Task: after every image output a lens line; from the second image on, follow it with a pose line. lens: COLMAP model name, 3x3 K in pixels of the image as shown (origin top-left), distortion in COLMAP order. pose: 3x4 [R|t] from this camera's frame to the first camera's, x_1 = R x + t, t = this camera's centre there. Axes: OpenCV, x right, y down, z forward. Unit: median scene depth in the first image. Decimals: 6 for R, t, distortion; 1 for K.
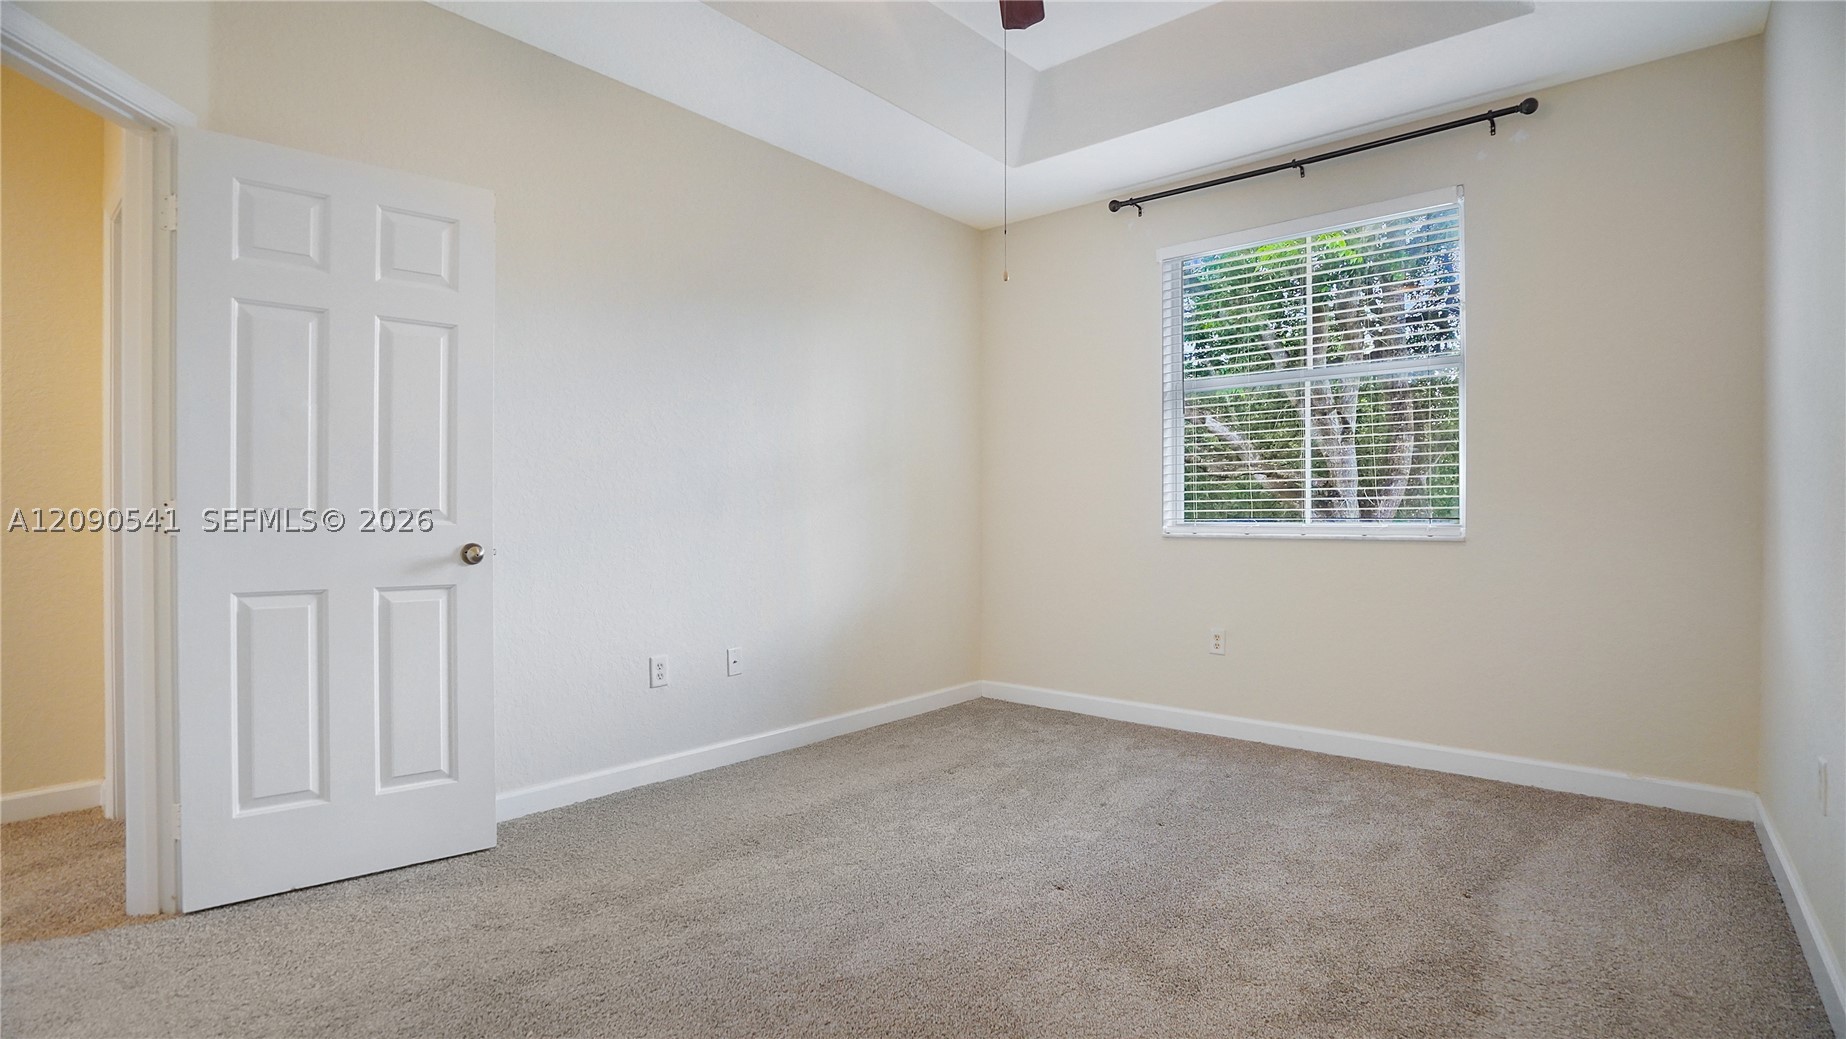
lens RADIAL K [[846.2, 0, 908.8], [0, 846.2, 513.0], [0, 0, 1]] dist [-0.035921, 0.003372]
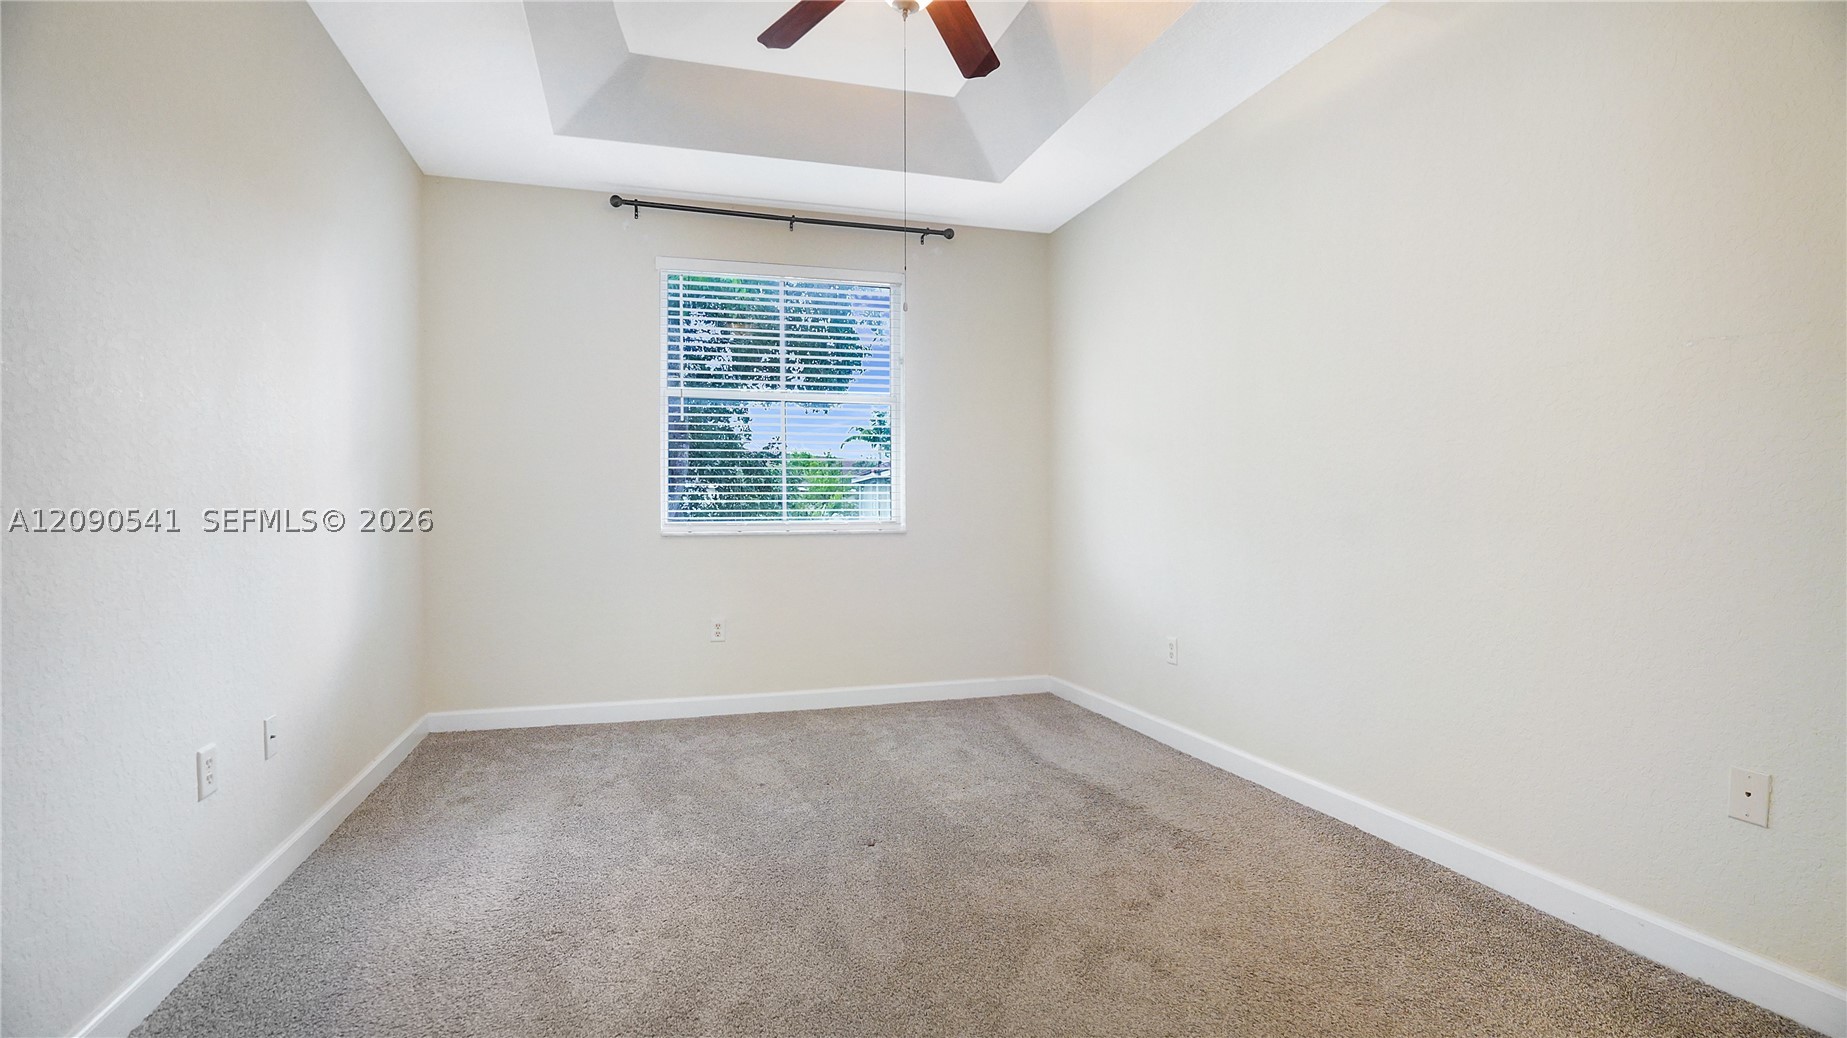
lens RADIAL K [[846.7, 0, 905.3], [0, 846.7, 516.2], [0, 0, 1]] dist [-0.035921, 0.003372]
pose [[0.550635, -0.007796, 0.834710, -0.505896], [0.001378, 0.999964, 0.008430, -0.005885], [-0.834745, -0.003492, 0.550625, 0.225131]]
